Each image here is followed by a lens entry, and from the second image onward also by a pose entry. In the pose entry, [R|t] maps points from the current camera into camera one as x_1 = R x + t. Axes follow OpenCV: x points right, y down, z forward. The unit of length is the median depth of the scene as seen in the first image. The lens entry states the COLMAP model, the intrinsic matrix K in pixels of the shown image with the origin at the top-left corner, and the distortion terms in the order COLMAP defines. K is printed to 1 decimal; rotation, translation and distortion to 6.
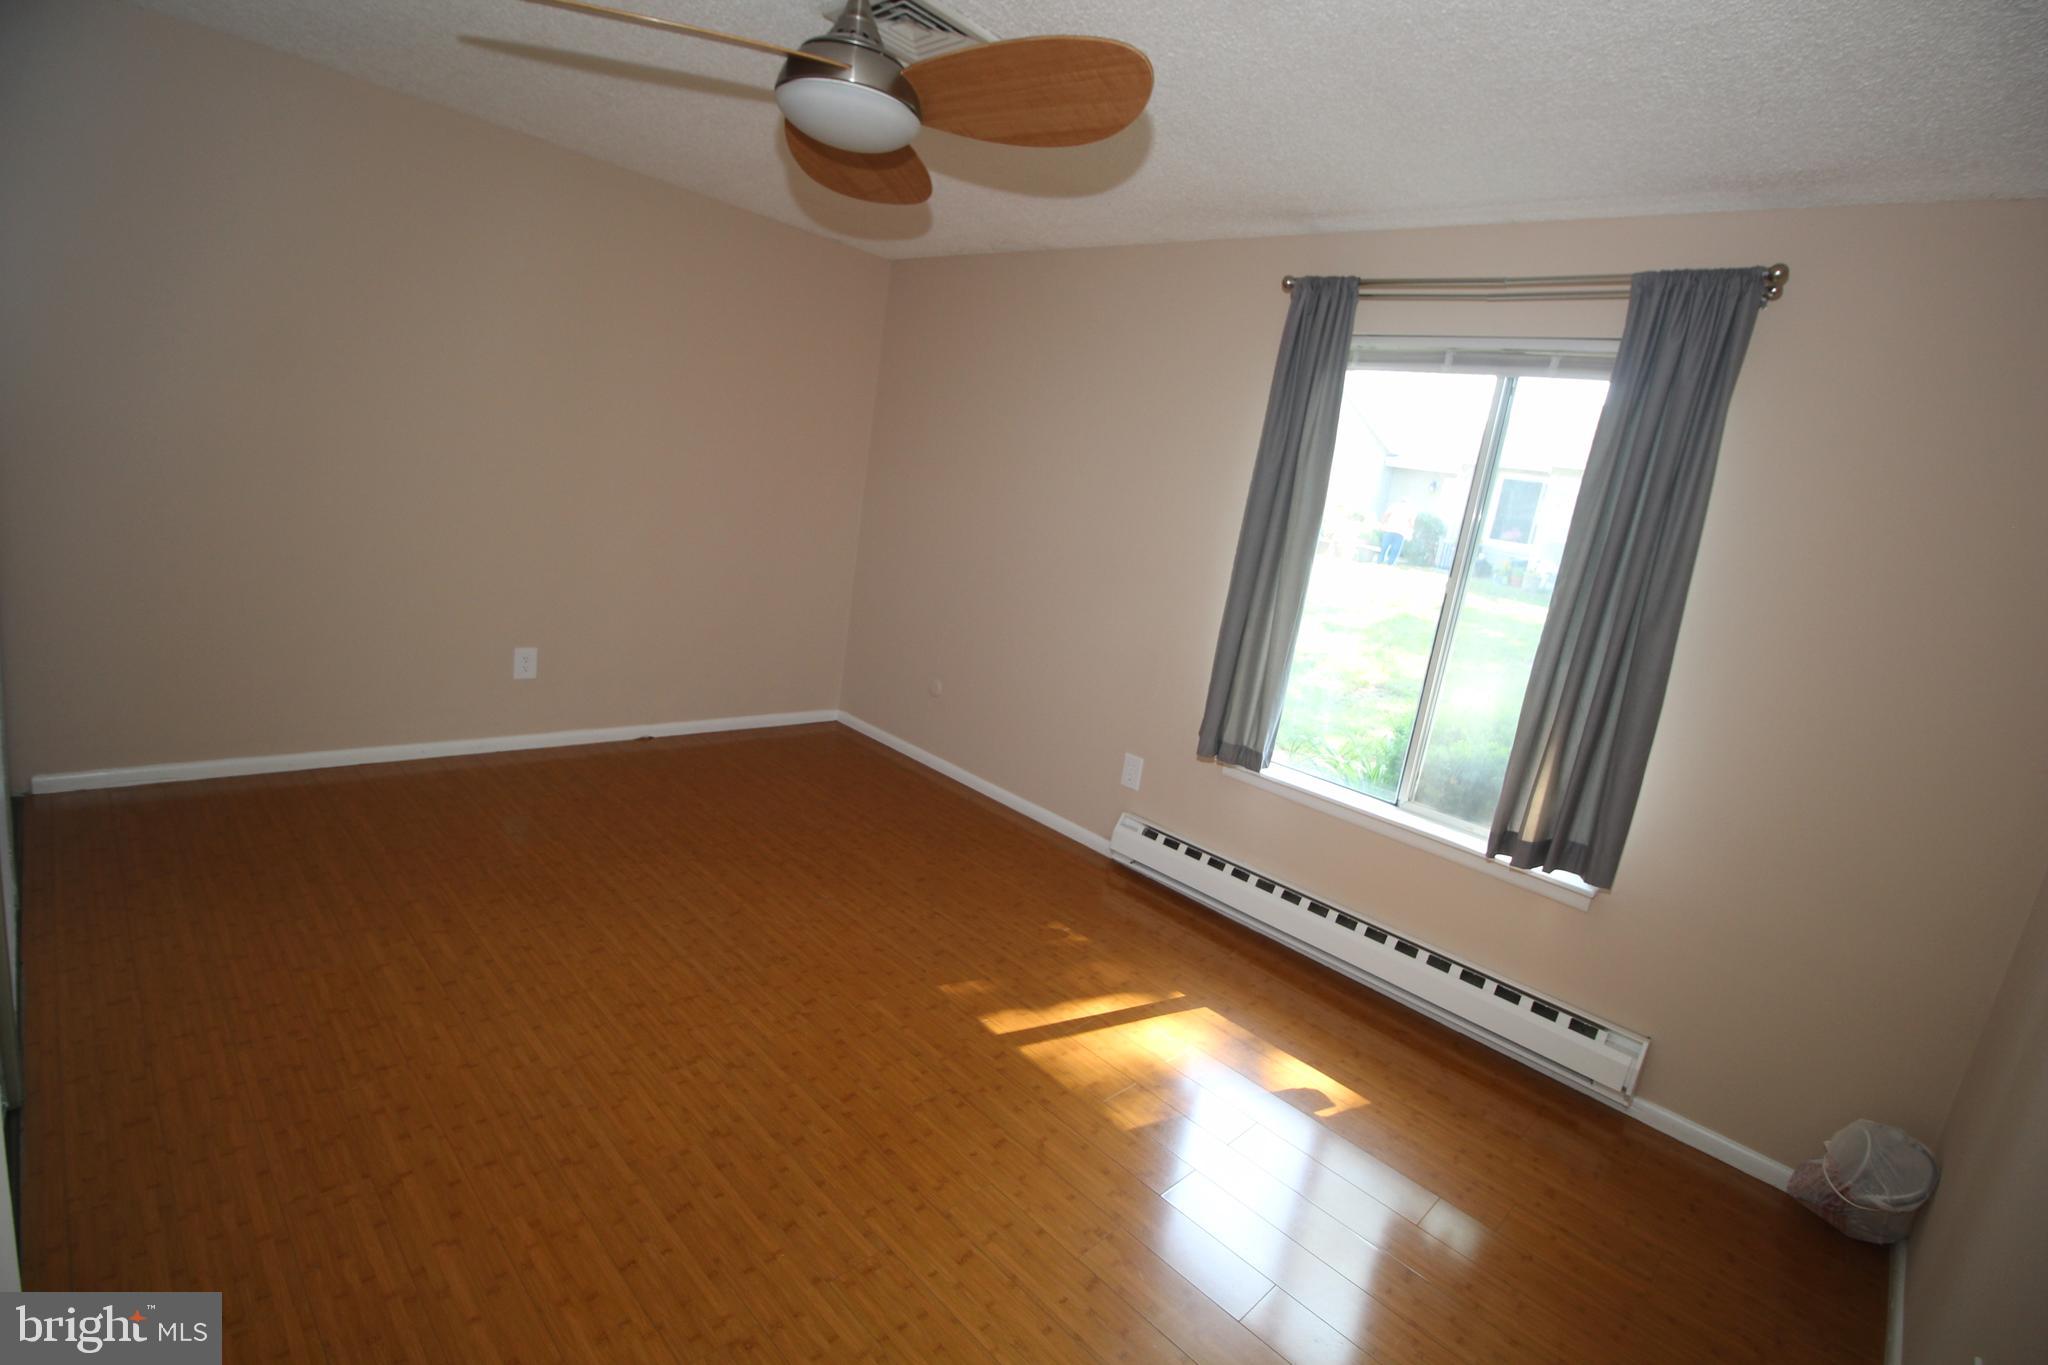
lens RADIAL K [[950.6, 0, 1031.4], [0, 950.6, 679.7], [0, 0, 1]] dist [0.000013, -0.012503]
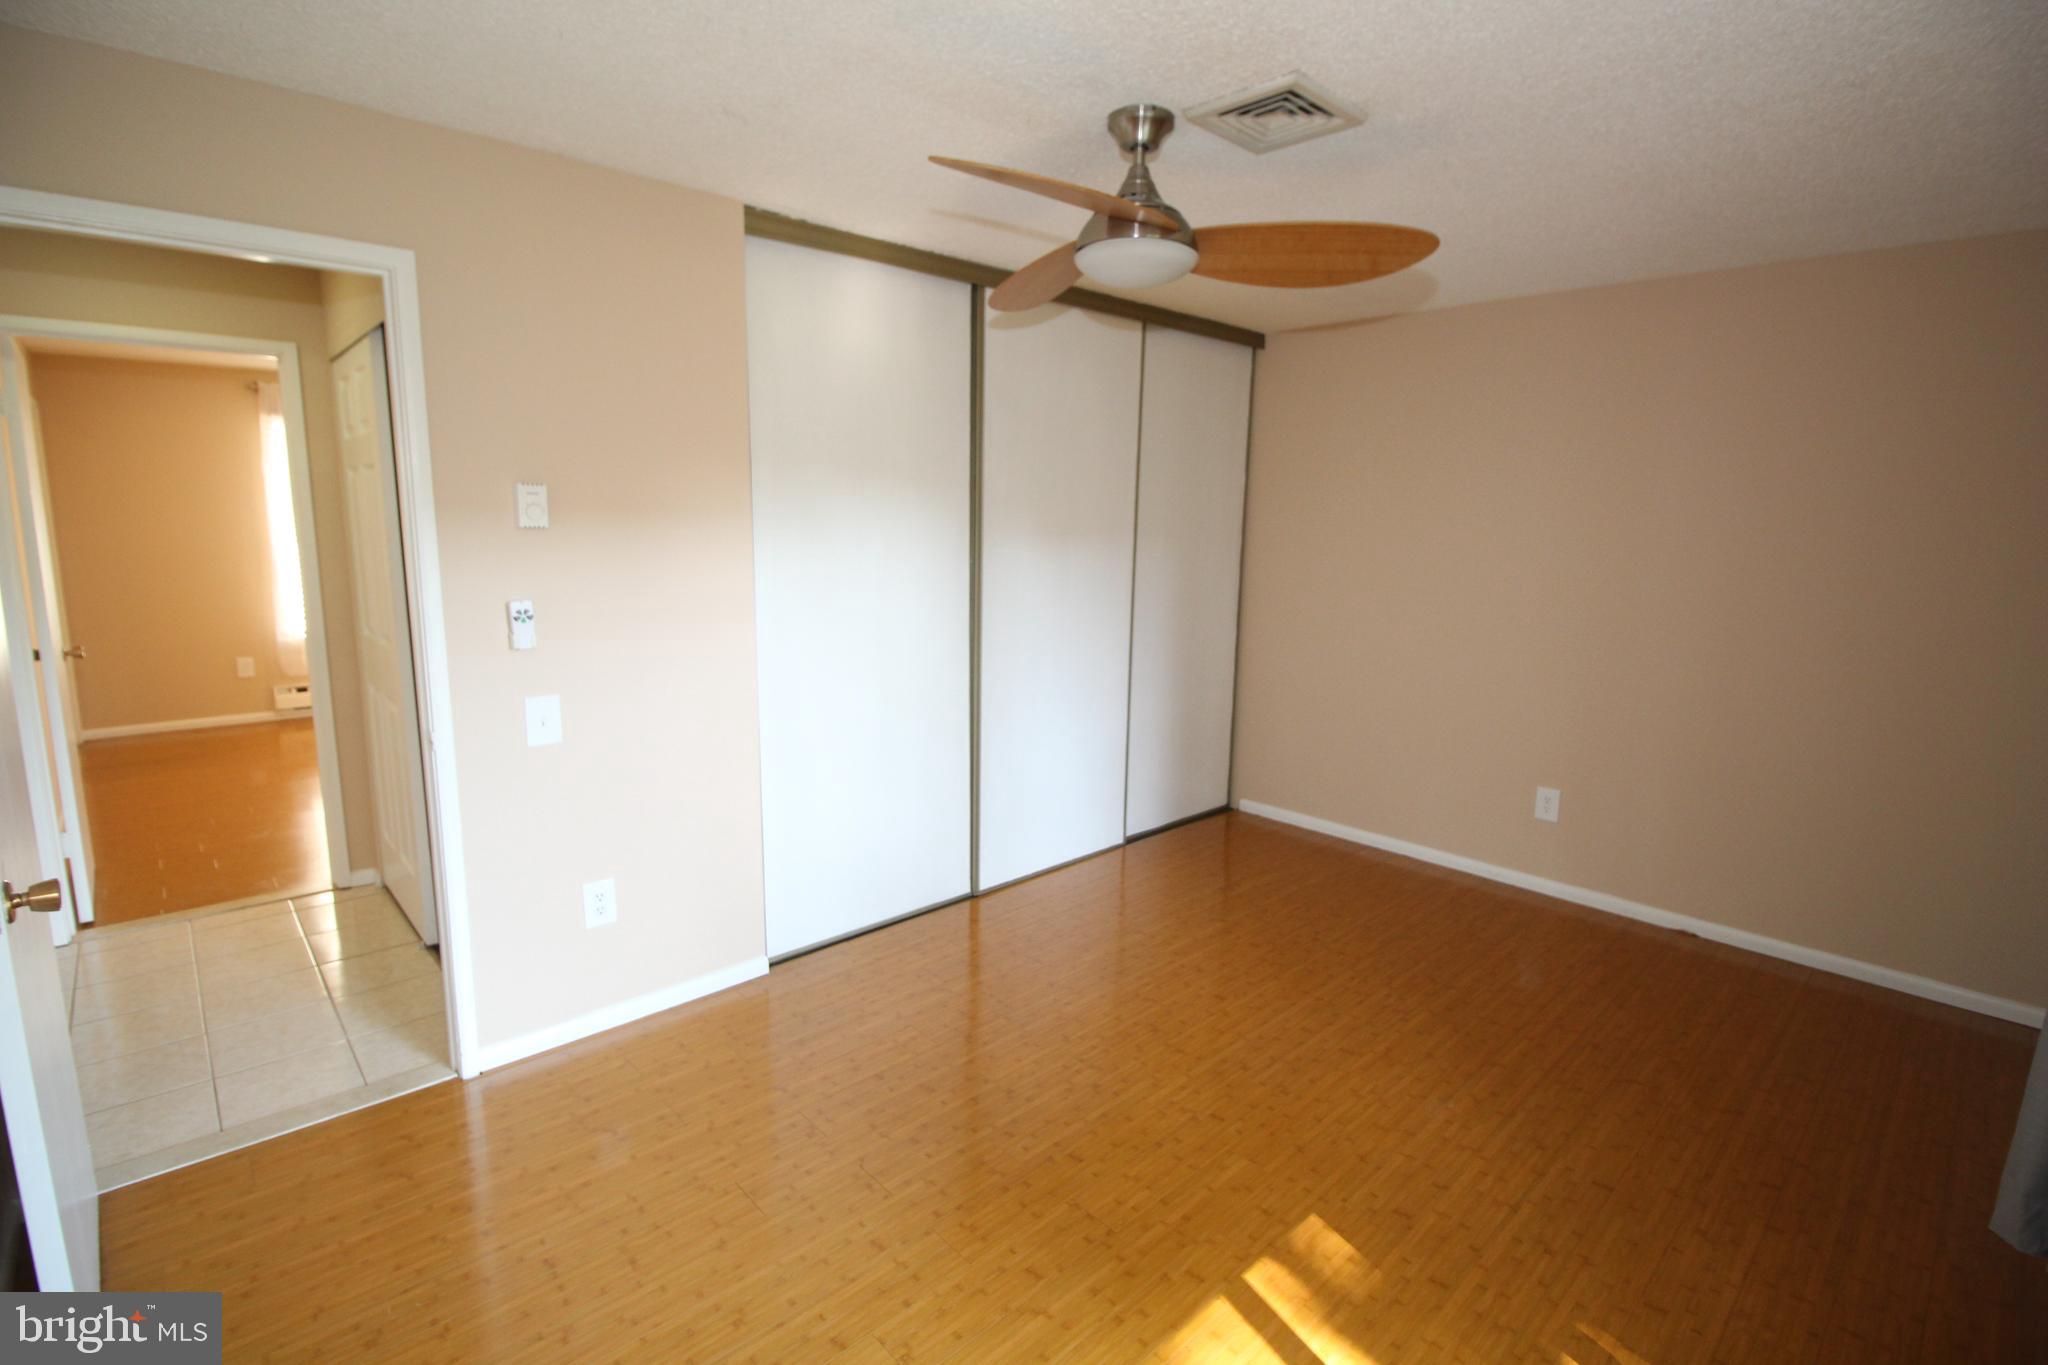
lens RADIAL K [[950.6, 0, 1031.4], [0, 950.6, 679.7], [0, 0, 1]] dist [0.000013, -0.012503]
pose [[-0.043718, 0.015615, -0.998922, 0.692544], [-0.231865, 0.972418, 0.025348, -0.064612], [0.971765, 0.232723, -0.038892, 0.732127]]
